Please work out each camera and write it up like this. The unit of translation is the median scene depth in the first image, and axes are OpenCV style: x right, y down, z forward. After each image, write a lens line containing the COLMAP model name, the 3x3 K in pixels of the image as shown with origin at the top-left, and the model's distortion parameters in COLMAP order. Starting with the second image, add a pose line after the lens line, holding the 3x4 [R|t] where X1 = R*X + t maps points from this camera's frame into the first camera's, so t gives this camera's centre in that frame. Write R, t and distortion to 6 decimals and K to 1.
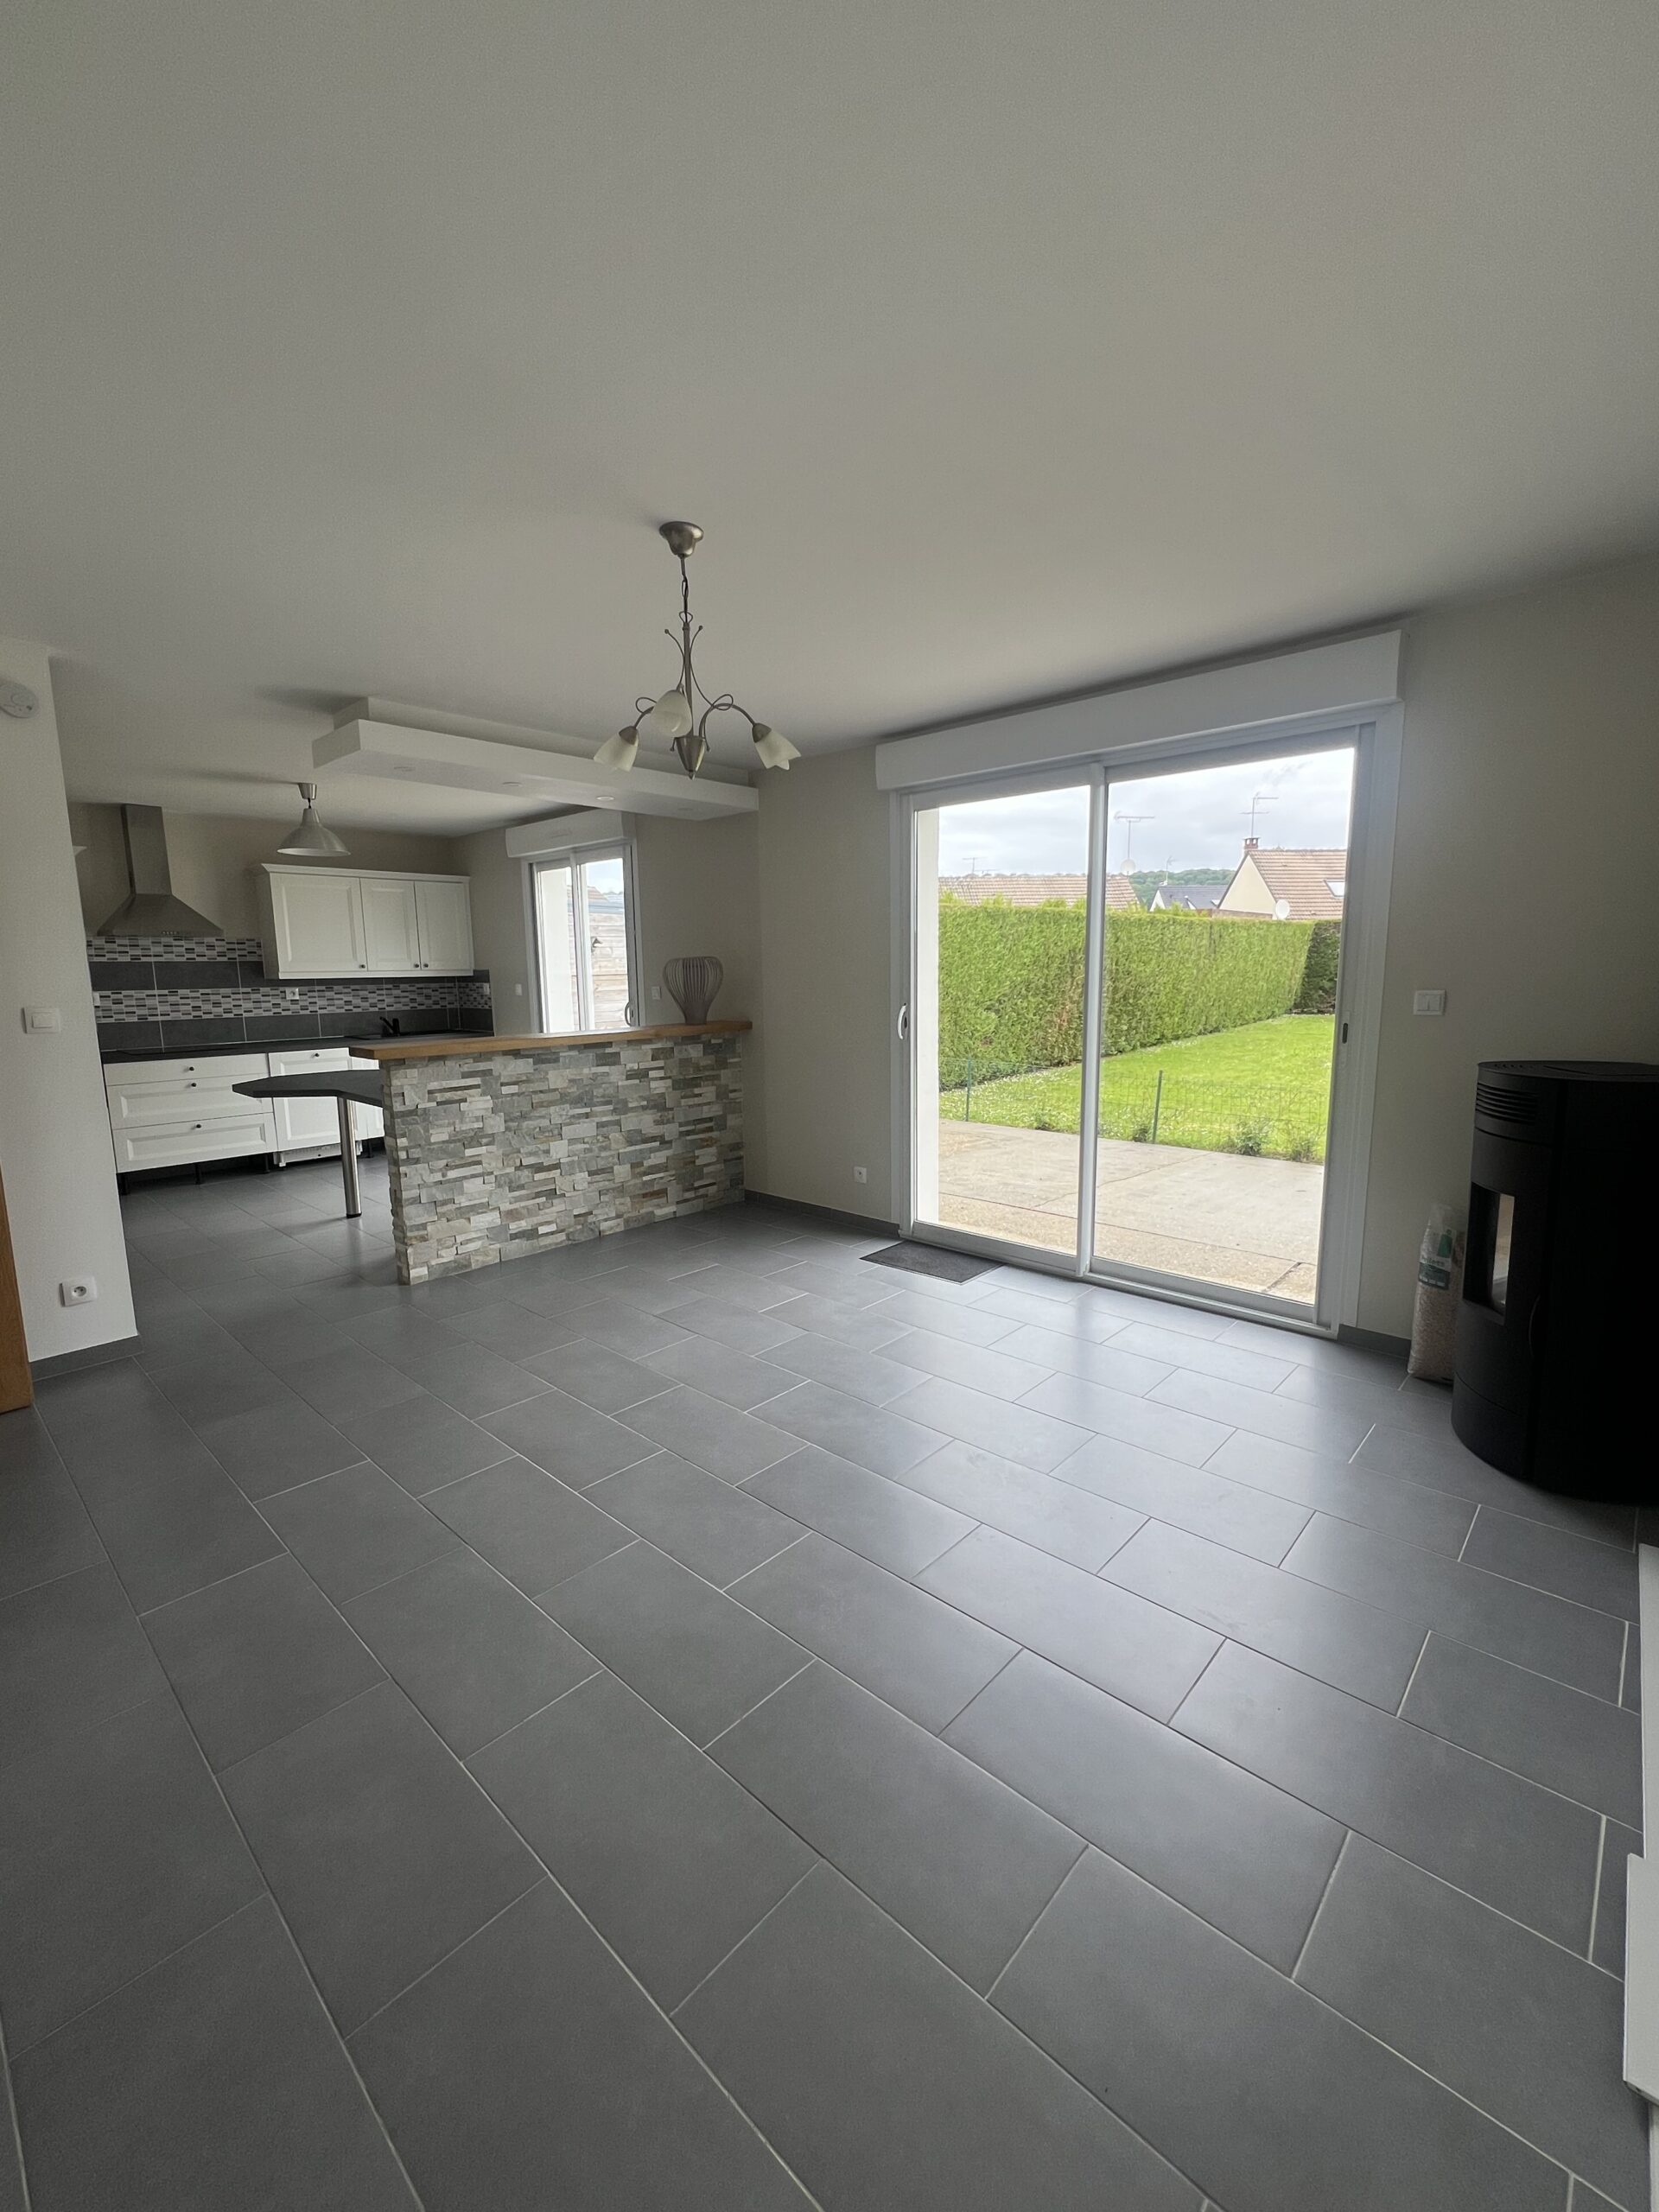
lens RADIAL K [[919.0, 0, 838.9], [0, 919.0, 1102.5], [0, 0, 1]] dist [-0.000792, -0.000297]
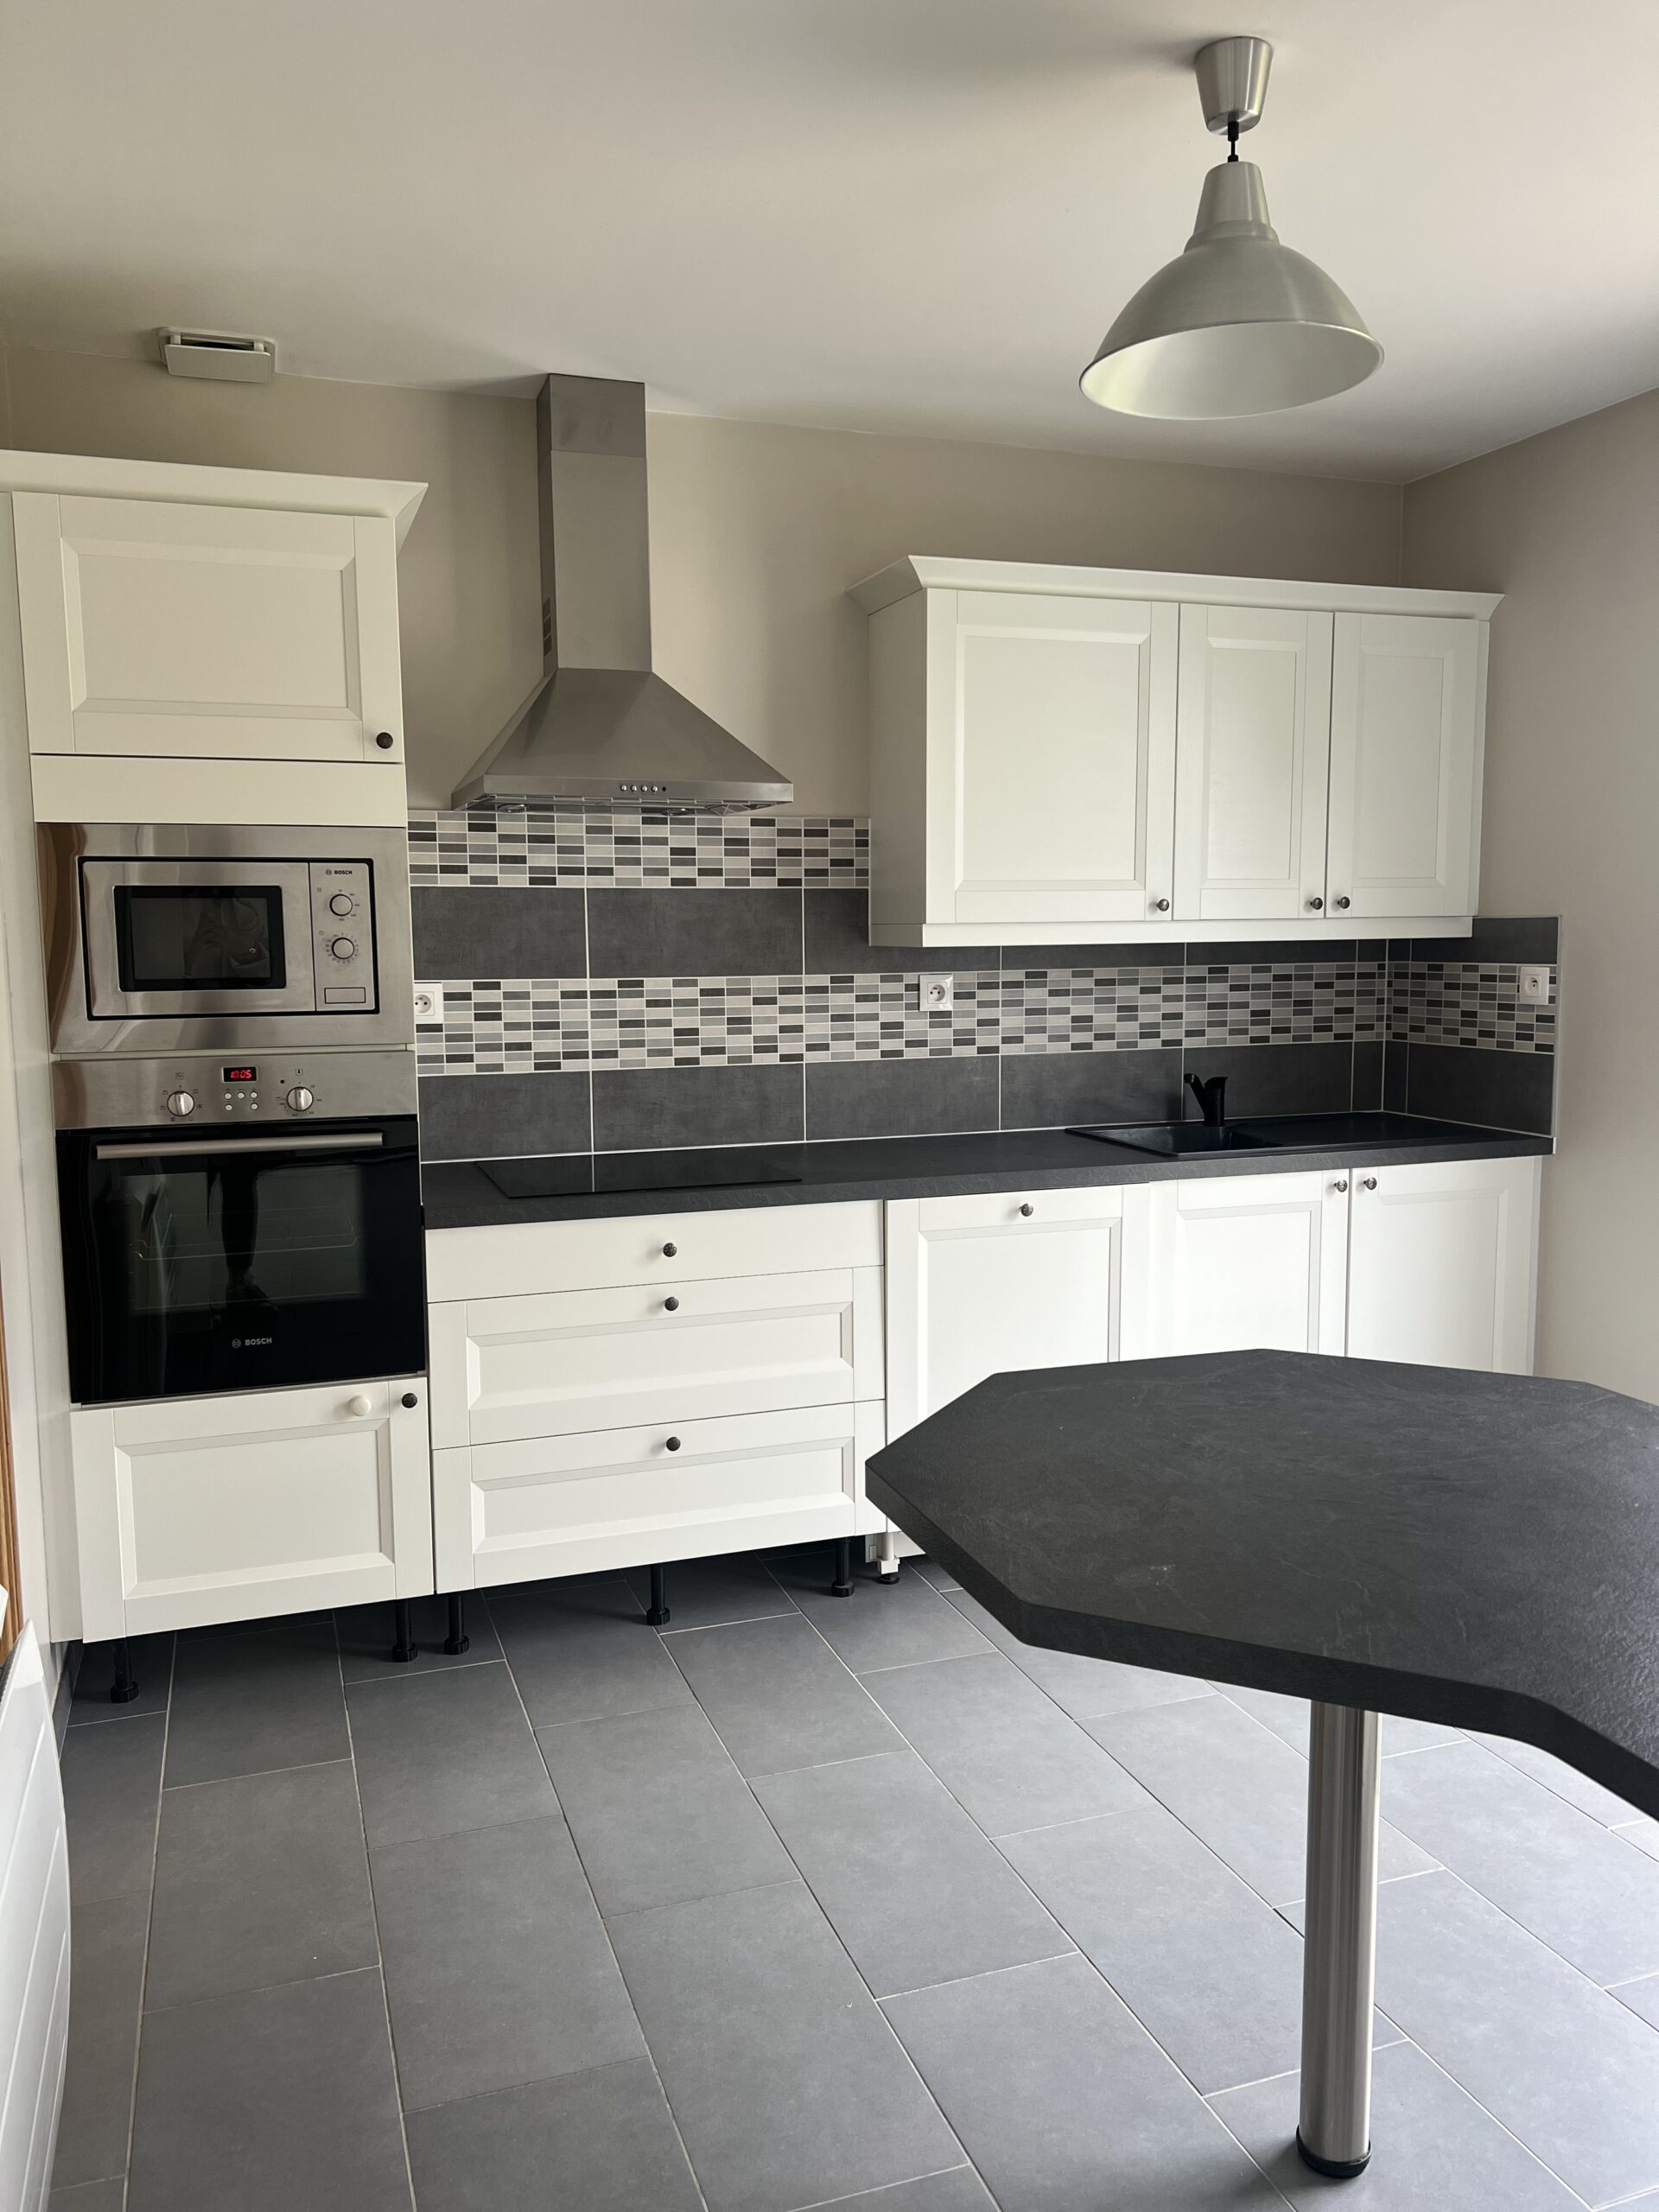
lens RADIAL K [[1686.7, 0, 829.5], [0, 1686.7, 1106.0], [0, 0, 1]] dist [0.075387, -0.002752]
pose [[0.884114, 0.053636, -0.464182, -0.375162], [-0.070565, 0.997323, -0.019162, -0.069351], [0.461912, 0.049697, 0.885532, 0.495814]]
